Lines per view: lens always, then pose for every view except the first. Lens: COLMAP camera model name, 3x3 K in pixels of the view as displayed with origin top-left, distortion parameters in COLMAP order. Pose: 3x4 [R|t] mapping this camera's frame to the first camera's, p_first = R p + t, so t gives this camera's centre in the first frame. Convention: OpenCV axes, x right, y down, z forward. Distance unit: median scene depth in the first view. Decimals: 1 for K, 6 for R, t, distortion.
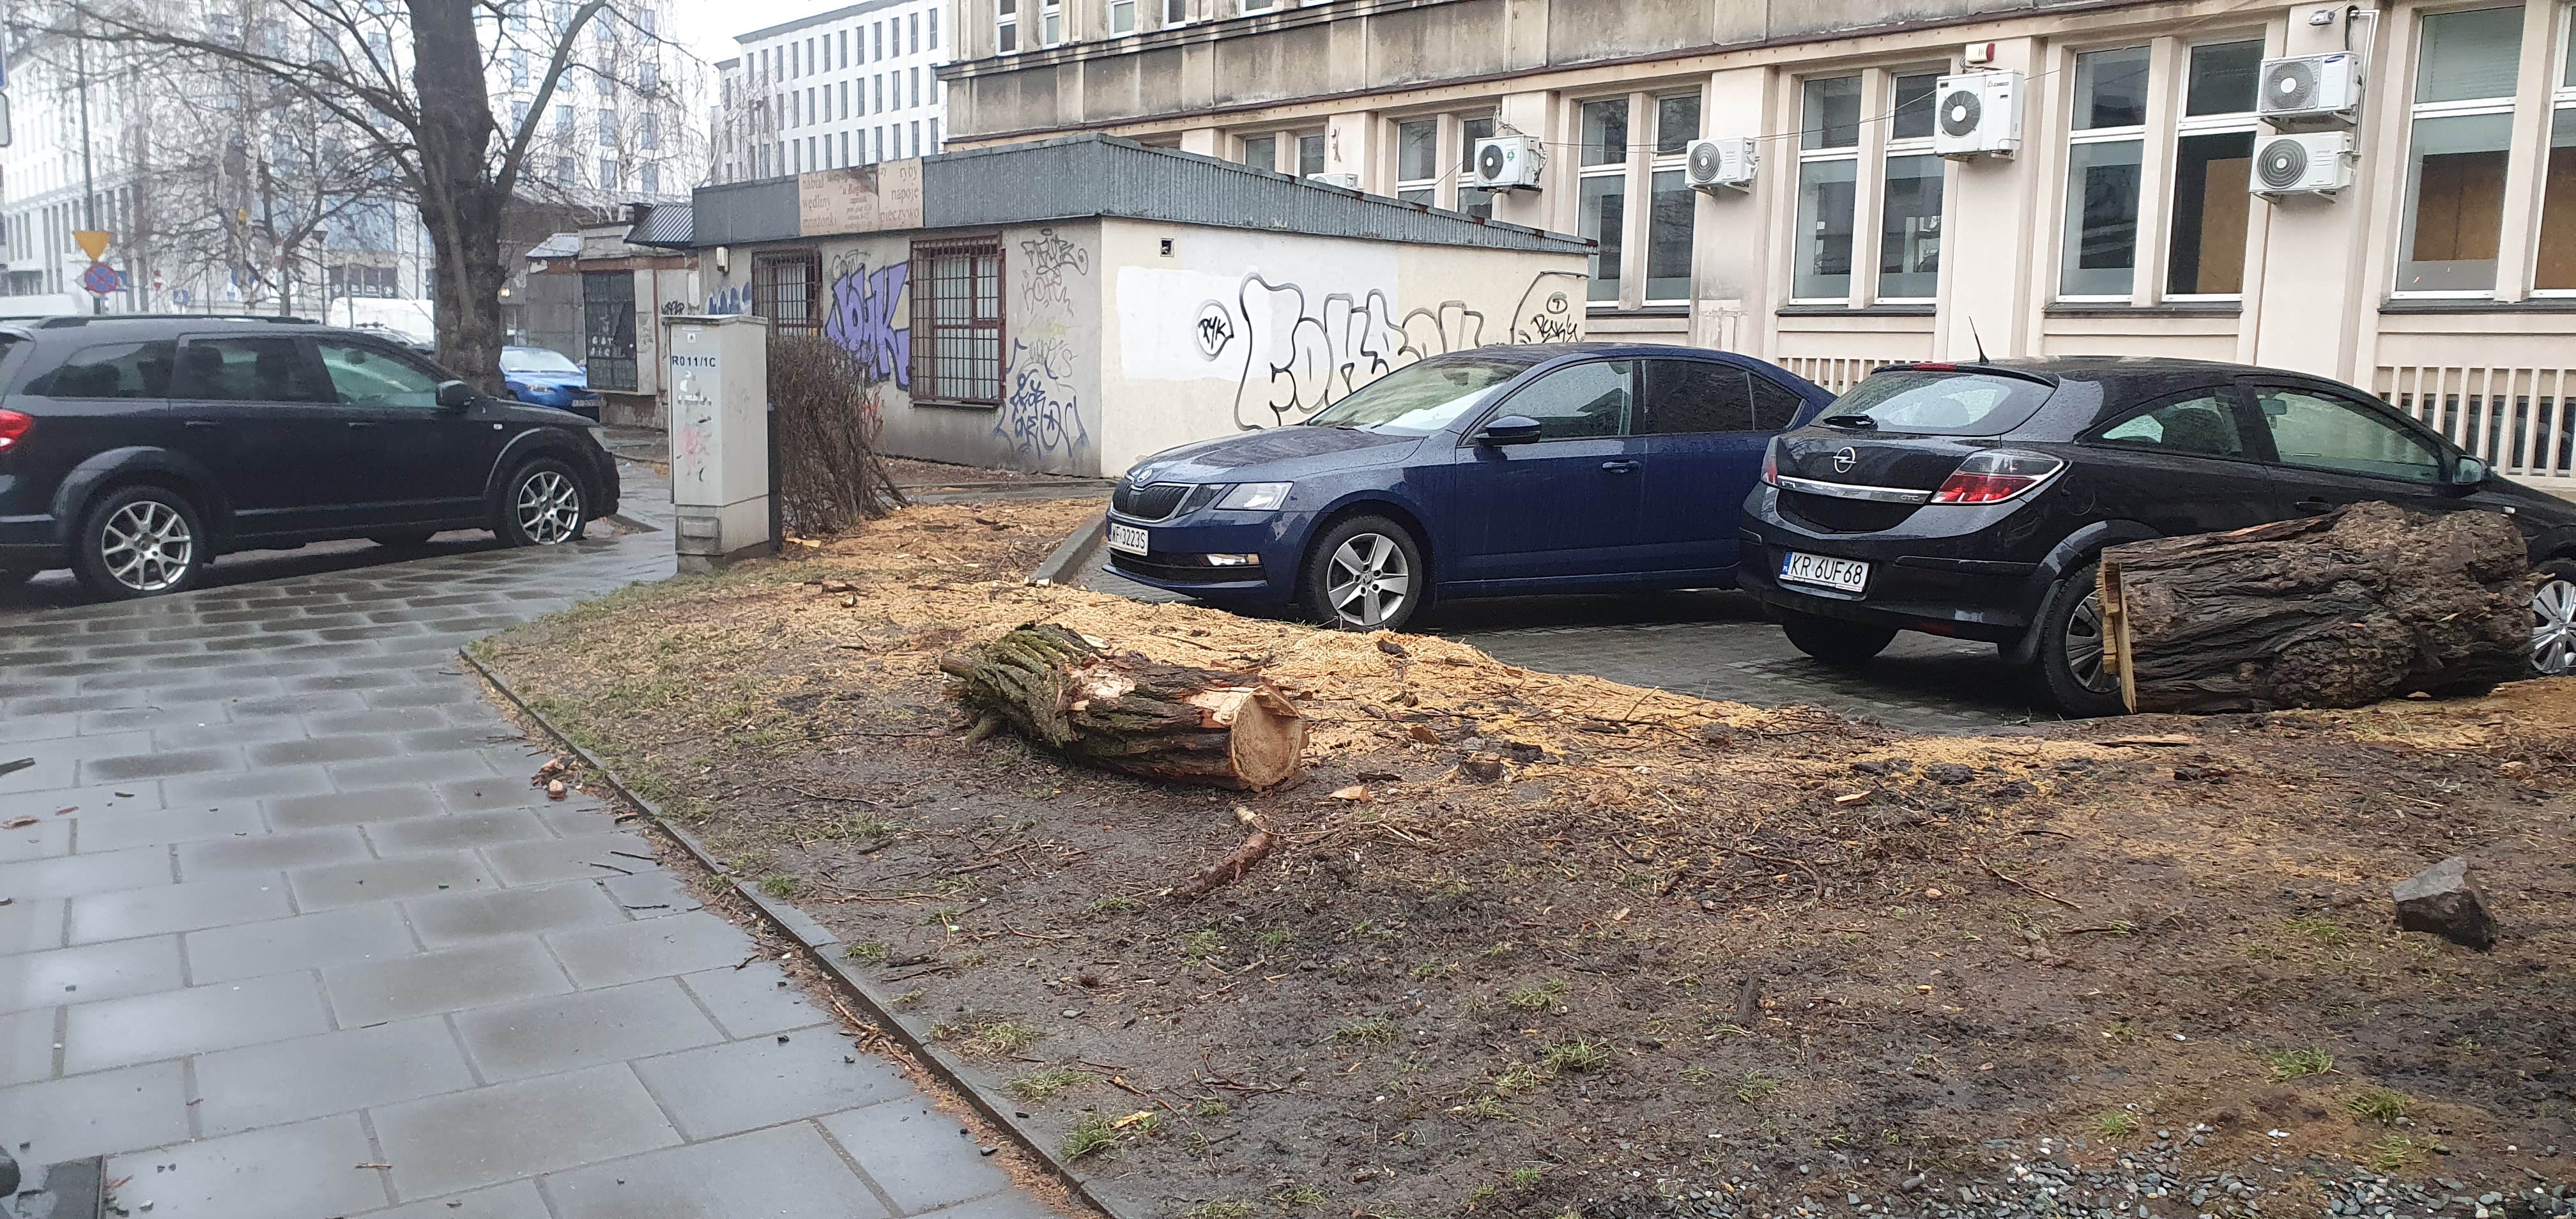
lens RADIAL K [[2213.9, 0, 1288.0], [0, 2213.9, 609.5], [0, 0, 1]] dist [0.123886, -0.003587]
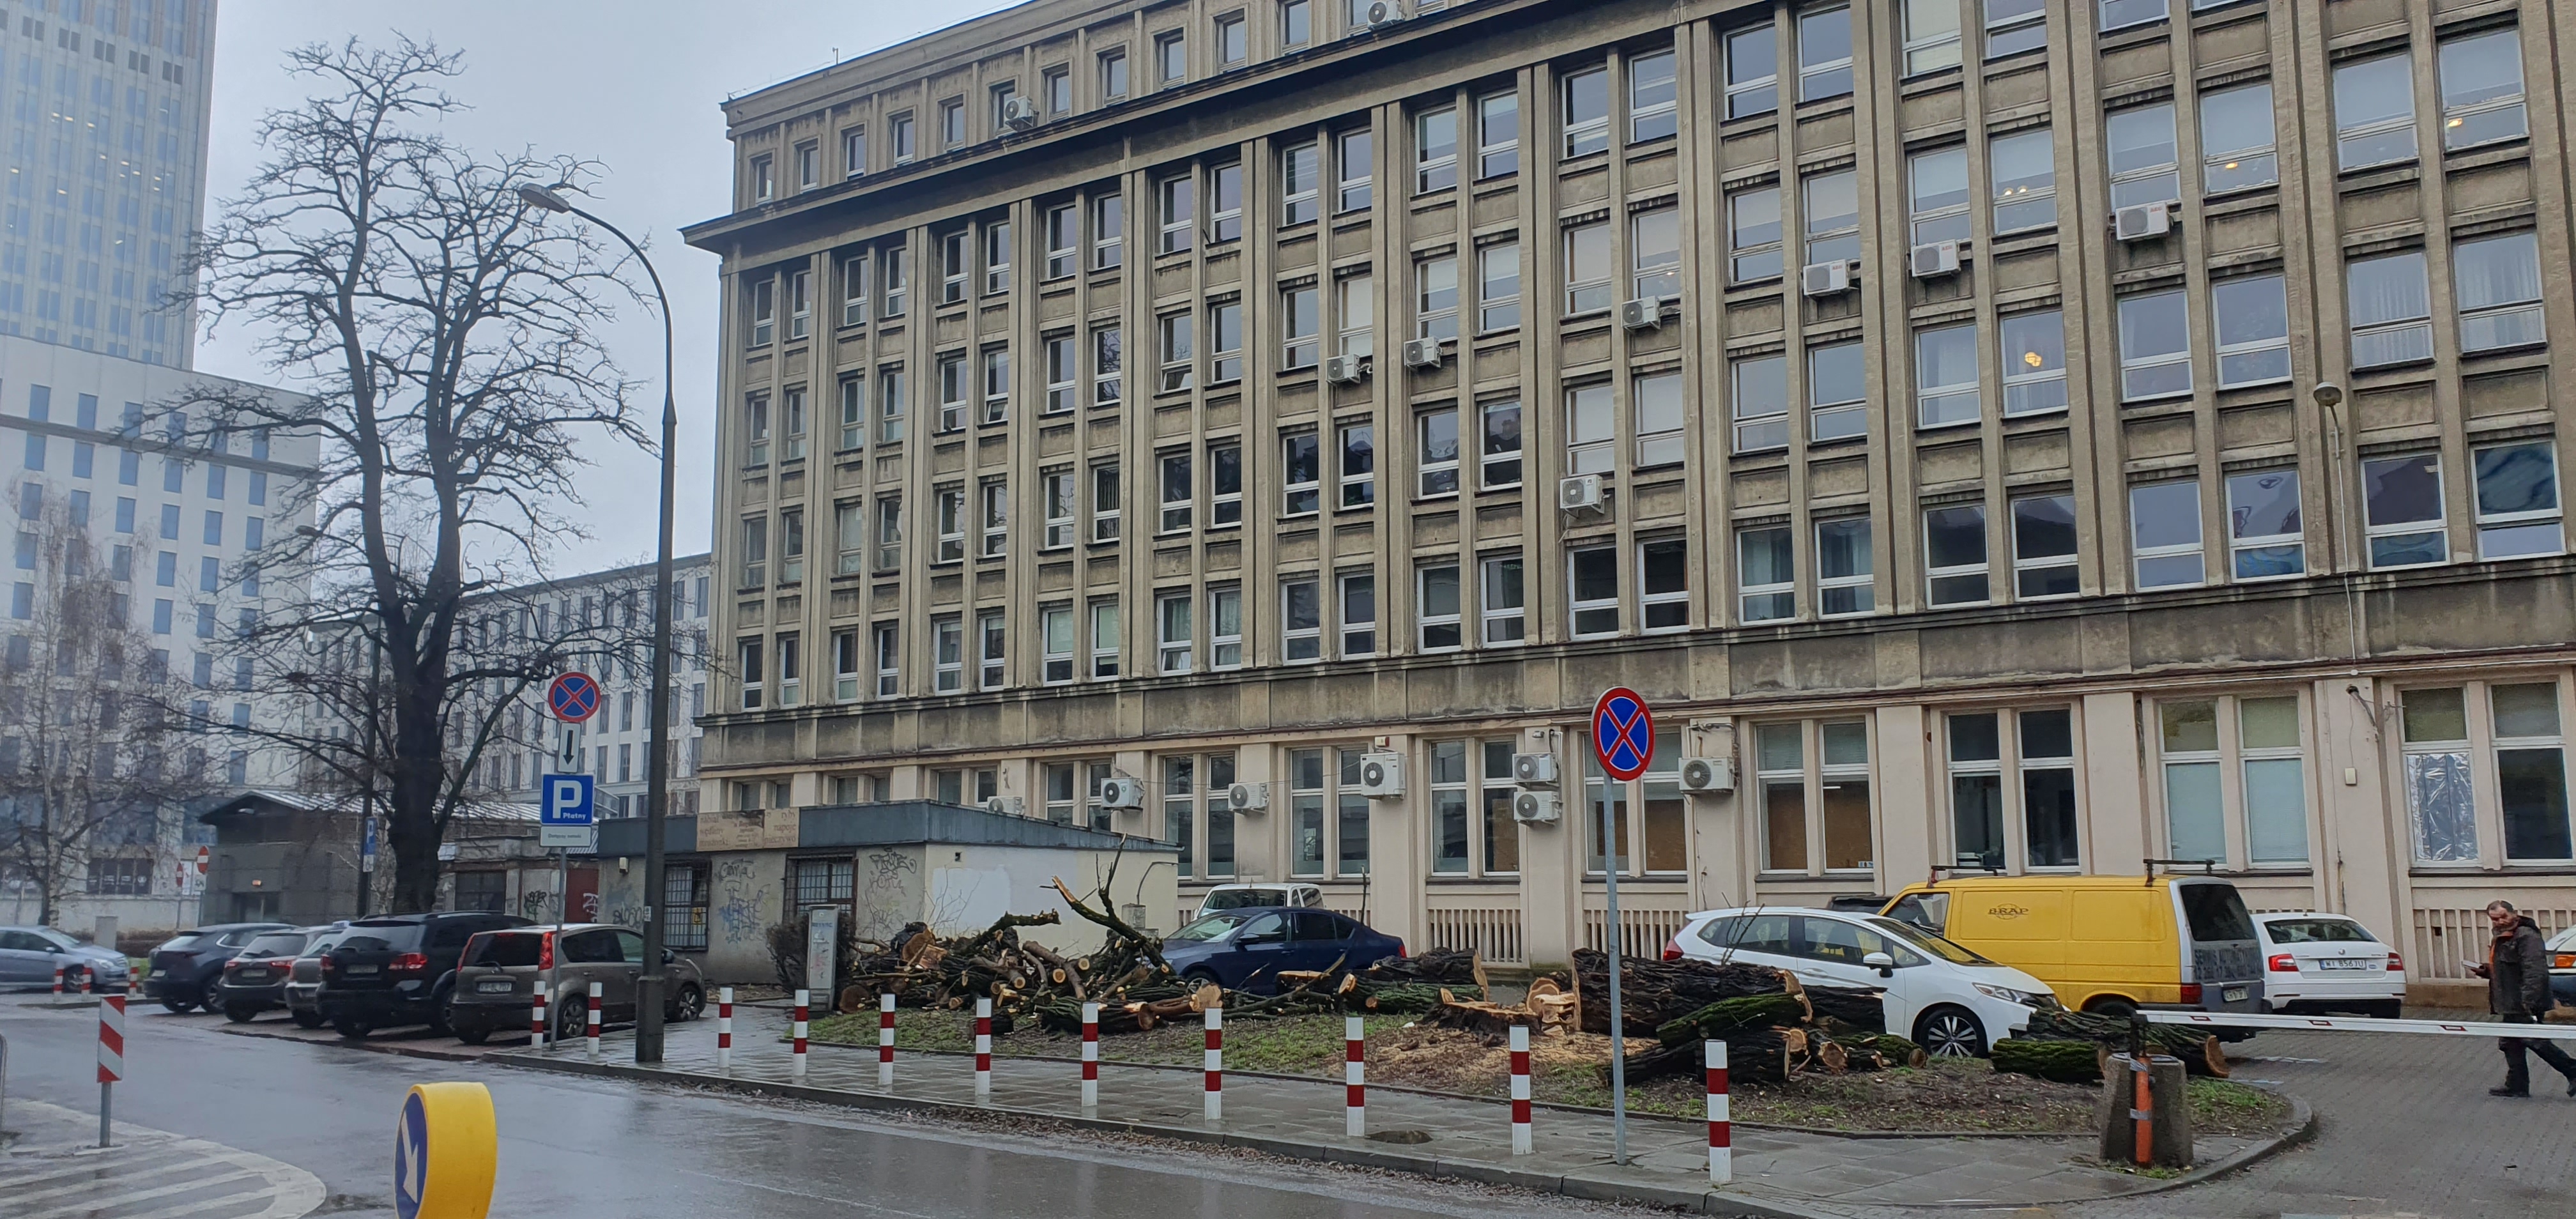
lens RADIAL K [[2213.9, 0, 1288.0], [0, 2213.9, 609.5], [0, 0, 1]] dist [0.123886, -0.003587]
pose [[0.978002, 0.004581, 0.208548, -0.134145], [0.046779, 0.969479, -0.240669, 0.073762], [-0.203285, 0.245131, 0.947938, -0.665826]]
